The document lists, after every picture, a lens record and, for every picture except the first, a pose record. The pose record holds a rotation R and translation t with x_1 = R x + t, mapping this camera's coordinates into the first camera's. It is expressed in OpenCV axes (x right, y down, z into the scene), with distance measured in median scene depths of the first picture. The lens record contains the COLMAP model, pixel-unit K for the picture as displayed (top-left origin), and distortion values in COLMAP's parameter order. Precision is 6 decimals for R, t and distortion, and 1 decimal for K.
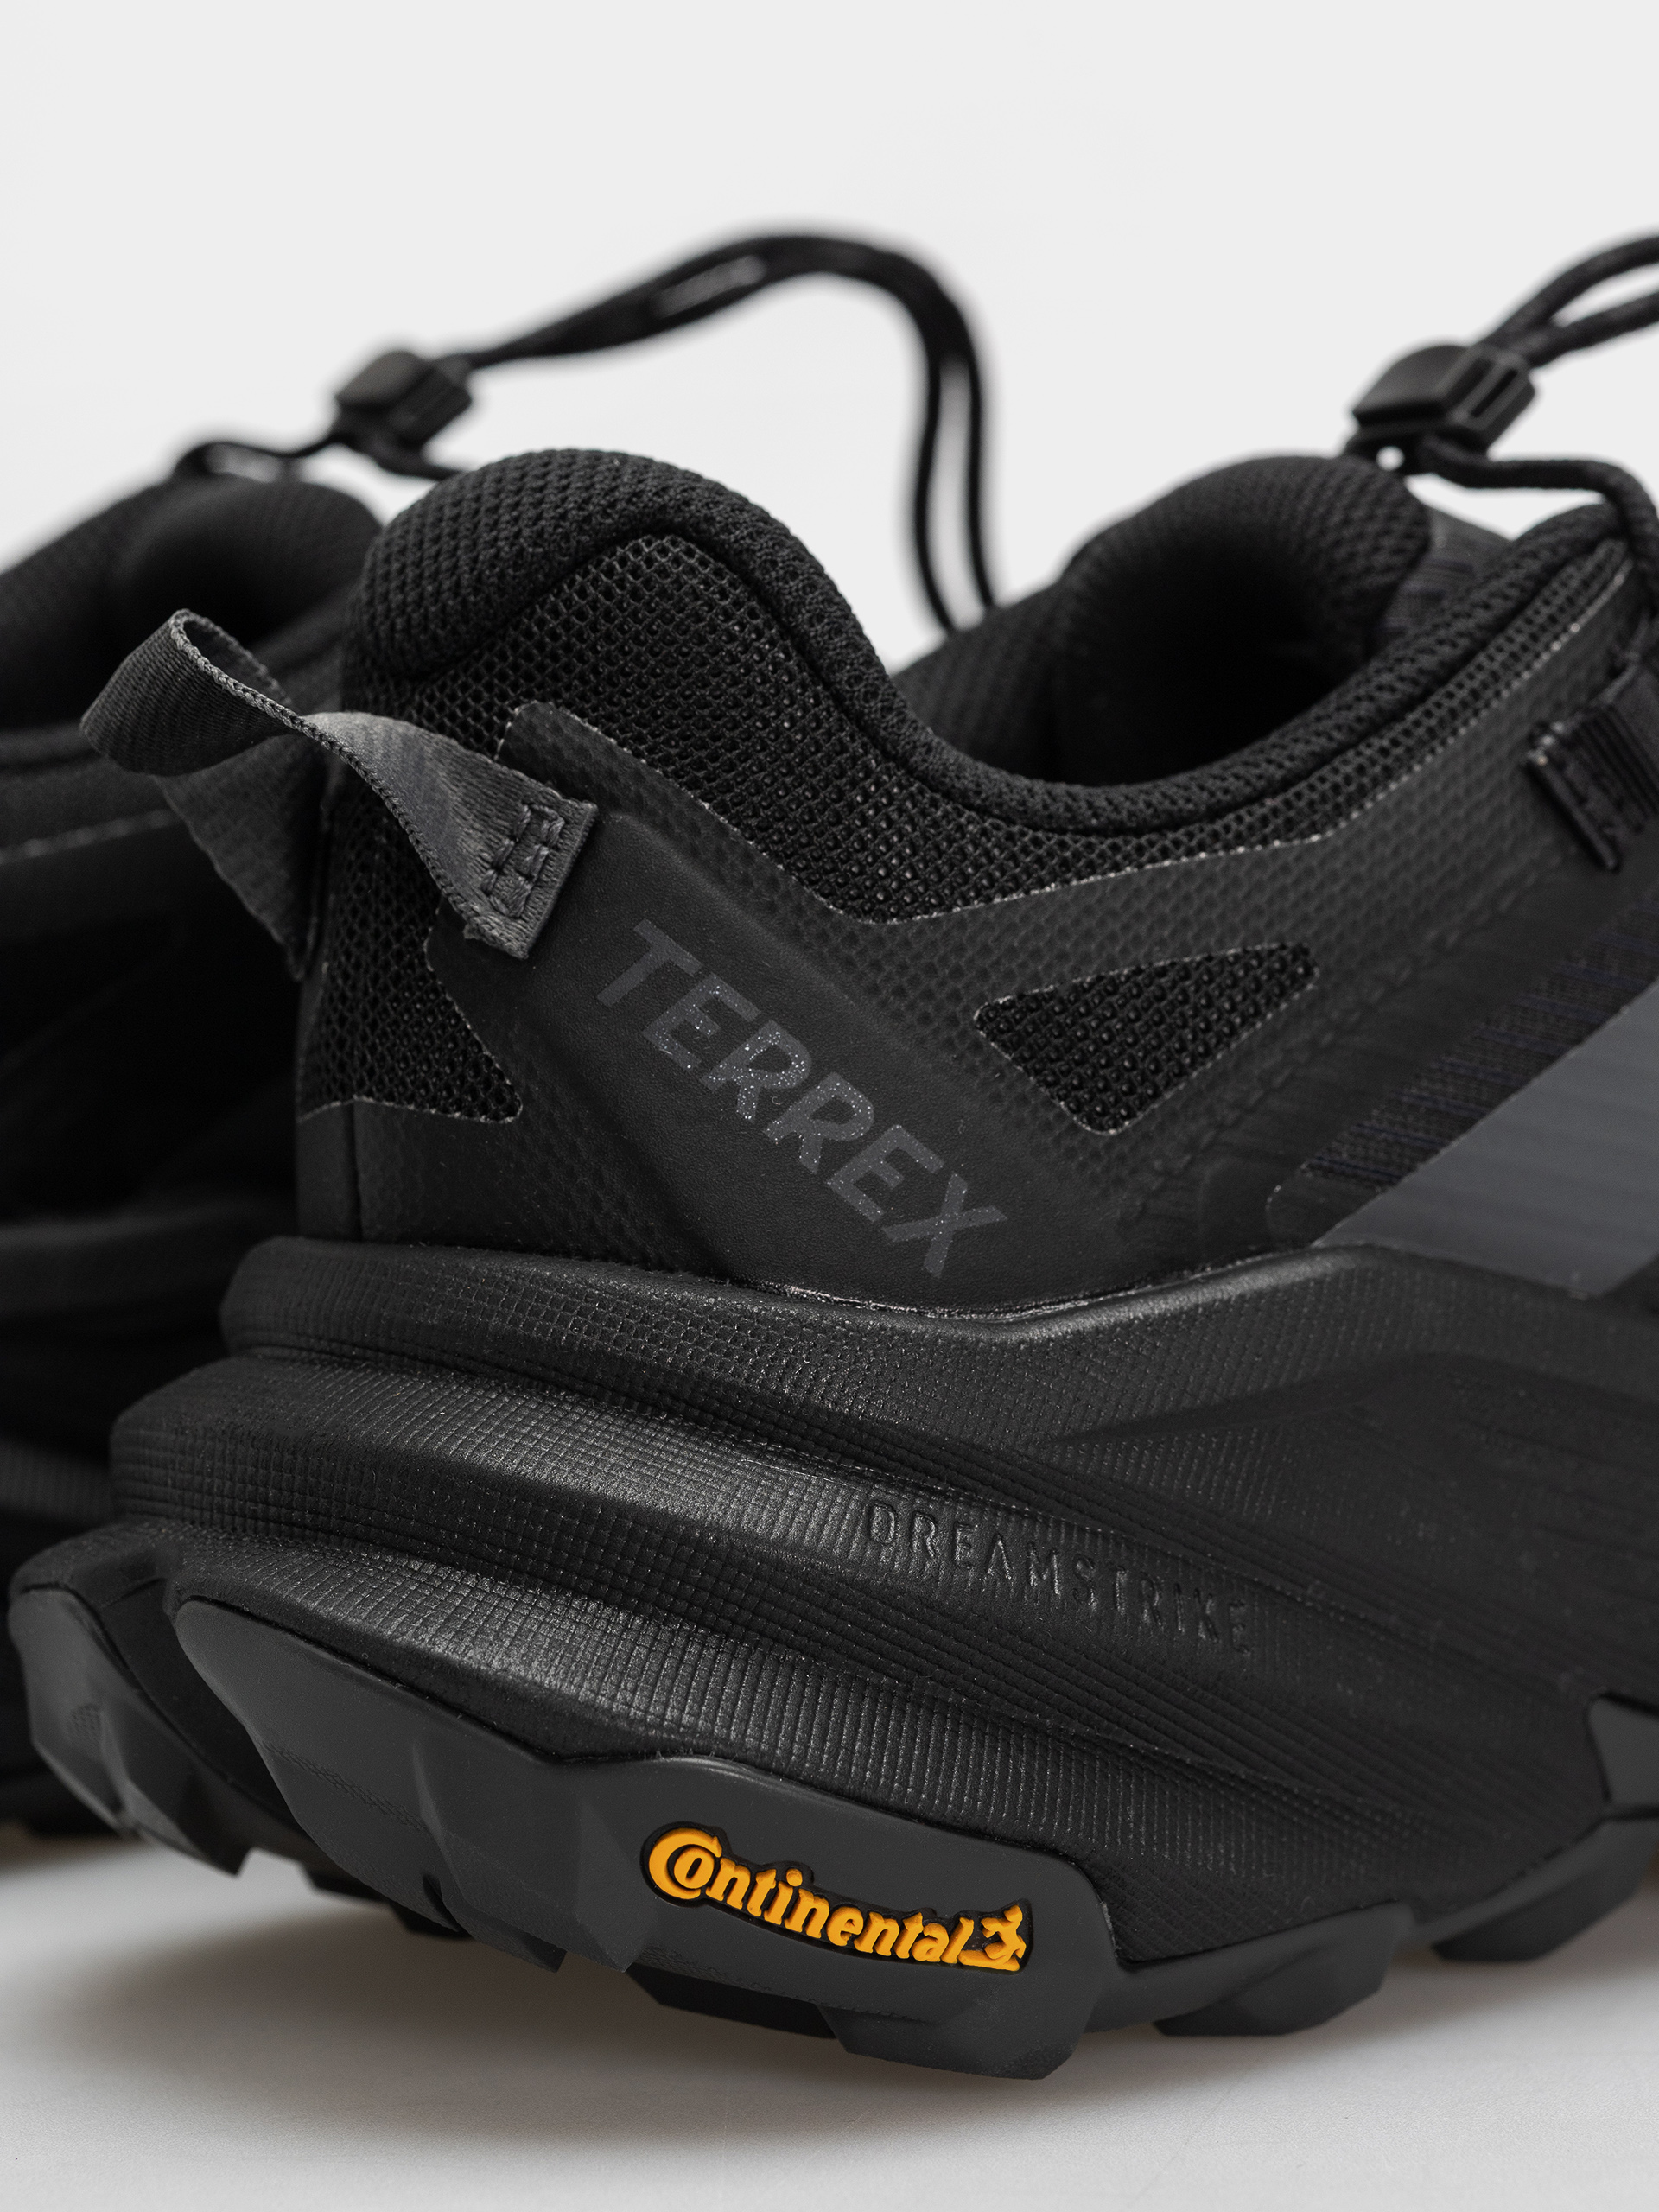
lens RADIAL K [[7288.9, 0, 829.5], [0, 7288.9, 1106.0], [0, 0, 1]] dist [0.147640, -0.328894]
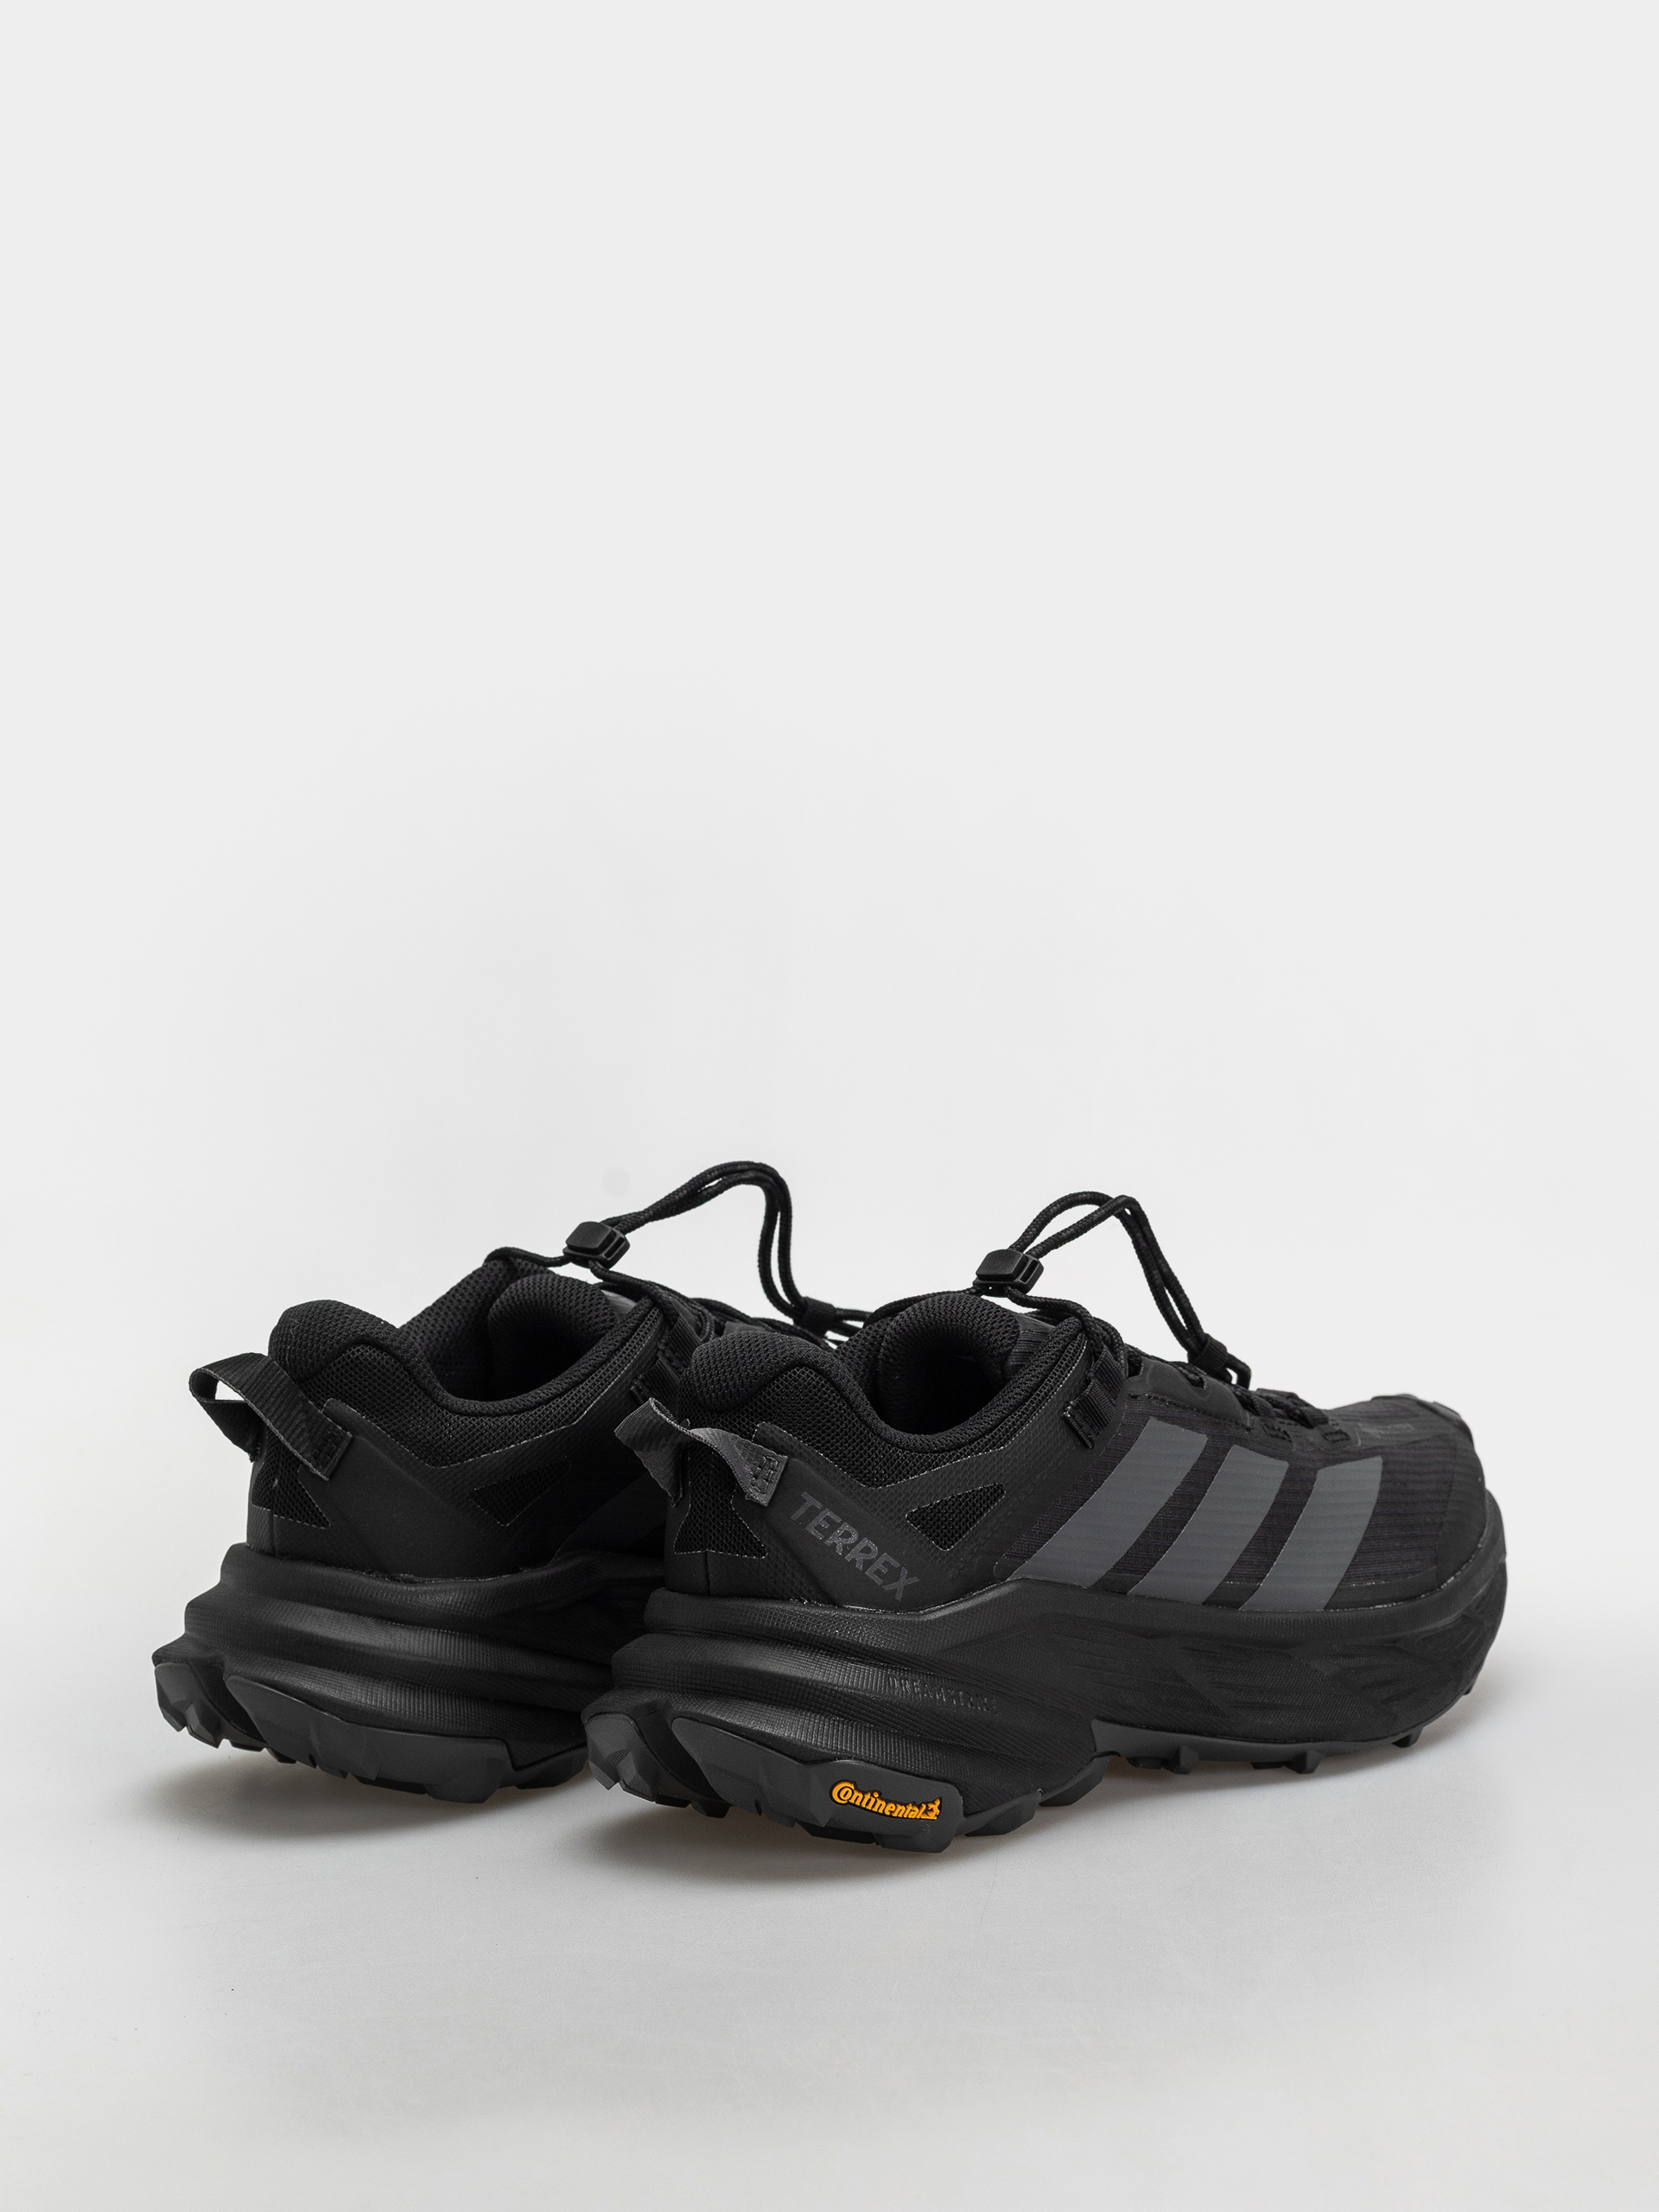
lens RADIAL K [[7288.9, 0, 829.5], [0, 7288.9, 1106.0], [0, 0, 1]] dist [0.147640, -0.328894]
pose [[0.982320, -0.038581, 0.183192, -0.581773], [0.032519, 0.998823, 0.035979, -0.303310], [-0.184365, -0.029385, 0.982419, -2.075258]]
